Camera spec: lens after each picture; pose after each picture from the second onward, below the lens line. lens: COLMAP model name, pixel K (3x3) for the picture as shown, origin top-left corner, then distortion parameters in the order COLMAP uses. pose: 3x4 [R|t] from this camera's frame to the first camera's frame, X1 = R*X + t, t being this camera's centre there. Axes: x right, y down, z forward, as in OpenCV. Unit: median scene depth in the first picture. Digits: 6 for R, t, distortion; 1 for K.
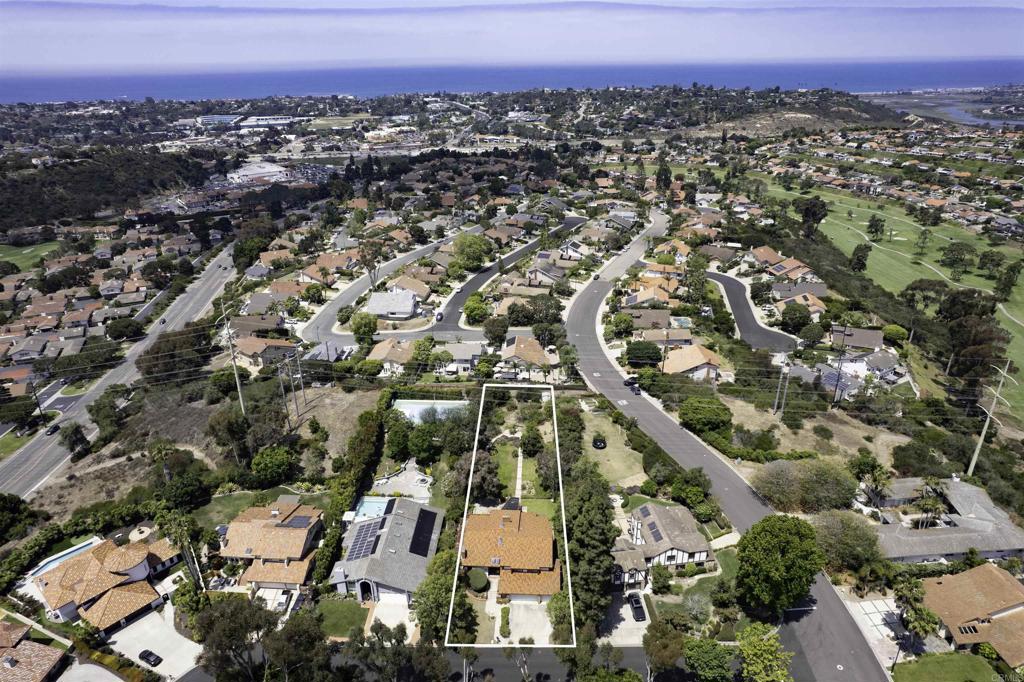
lens RADIAL K [[640.6, 0, 512.0], [0, 640.6, 341.0], [0, 0, 1]] dist [-0.058321, 0.058702]
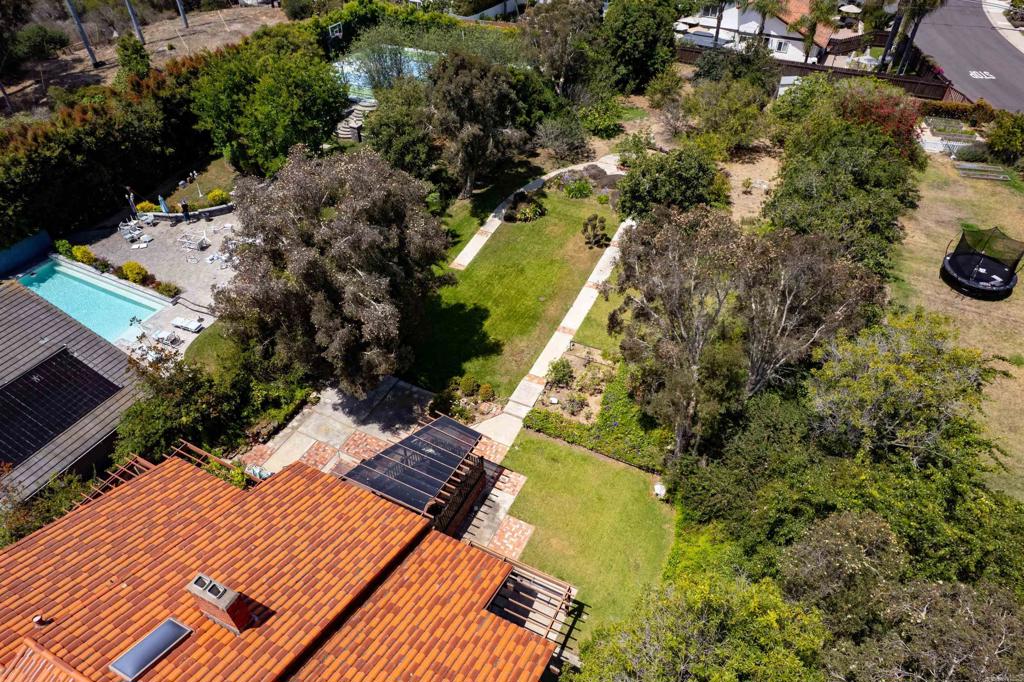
lens RADIAL K [[640.6, 0, 512.0], [0, 640.6, 341.0], [0, 0, 1]] dist [-0.058321, 0.058702]
pose [[0.915635, 0.270114, -0.297743, 0.062356], [-0.169765, 0.931159, 0.322680, 0.143702], [0.364406, -0.244911, 0.898458, 0.765267]]
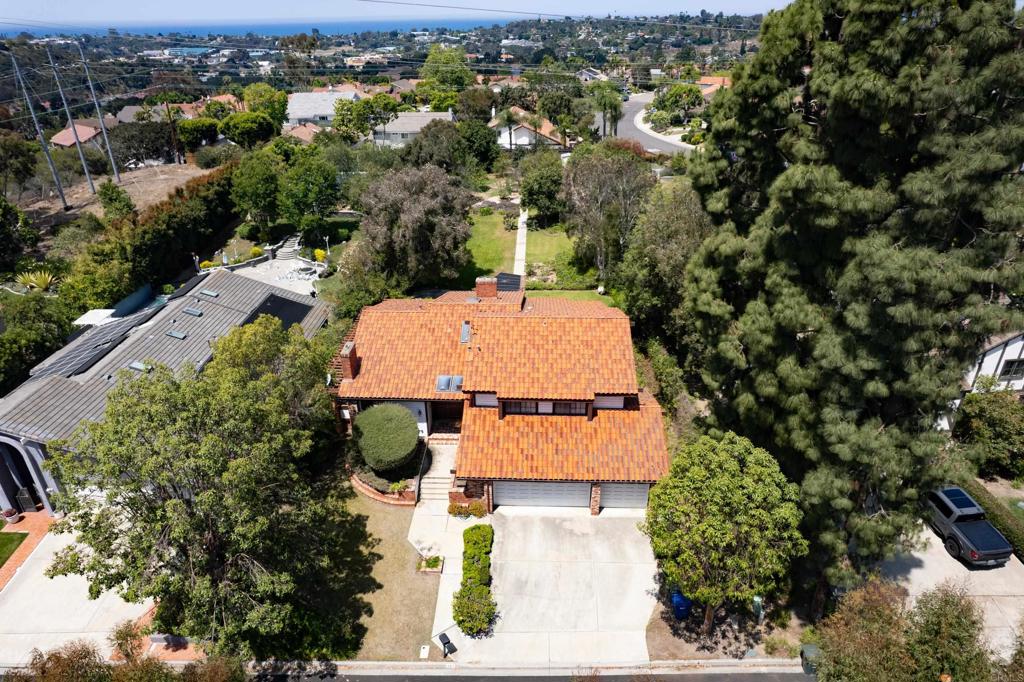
lens RADIAL K [[640.6, 0, 512.0], [0, 640.6, 341.0], [0, 0, 1]] dist [-0.058321, 0.058702]
pose [[0.999962, -0.005281, 0.007004, 0.002132], [0.004892, 0.998506, 0.054422, 0.242418], [-0.007281, -0.054385, 0.998493, 0.543033]]
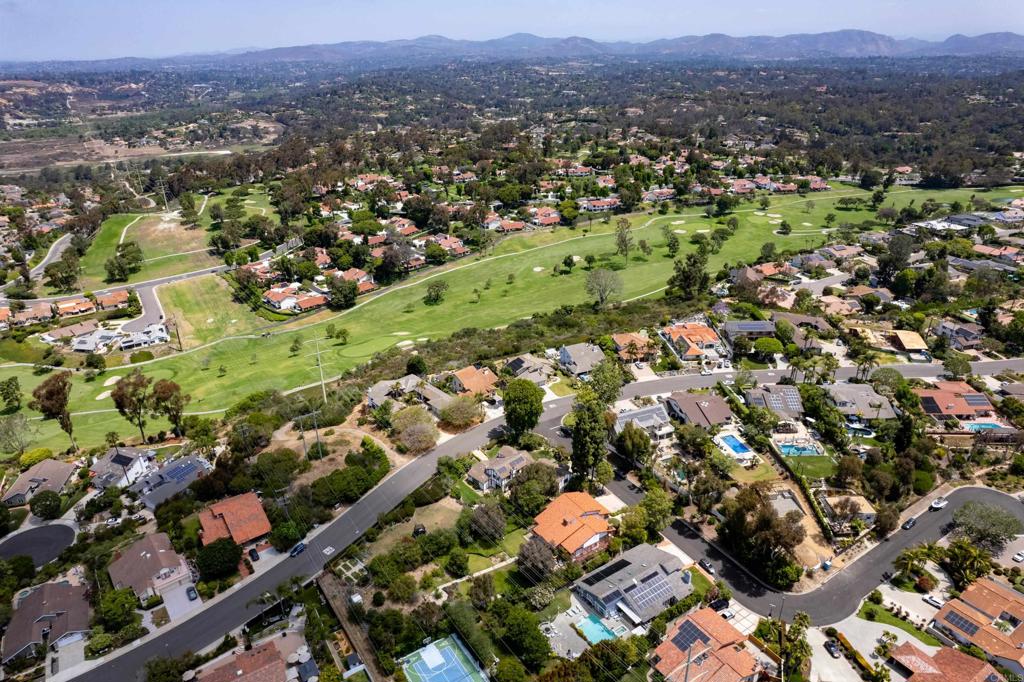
lens RADIAL K [[640.6, 0, 512.0], [0, 640.6, 341.0], [0, 0, 1]] dist [-0.058321, 0.058702]
pose [[-0.602376, -0.329830, 0.726881, -0.662985], [0.340604, 0.717358, 0.607772, -0.705715], [-0.721895, 0.613686, -0.319777, 1.081247]]
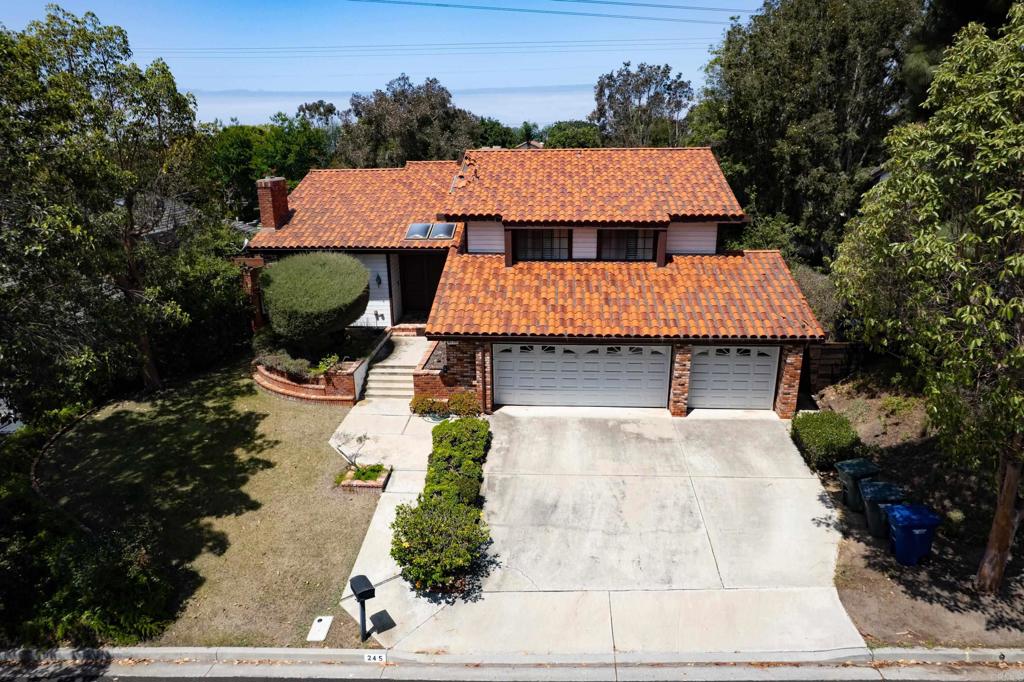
lens RADIAL K [[640.6, 0, 512.0], [0, 640.6, 341.0], [0, 0, 1]] dist [-0.058321, 0.058702]
pose [[0.999802, 0.004057, -0.019474, 0.002904], [-0.006409, 0.992474, -0.122285, 0.316434], [0.018832, 0.122386, 0.992304, 0.639753]]
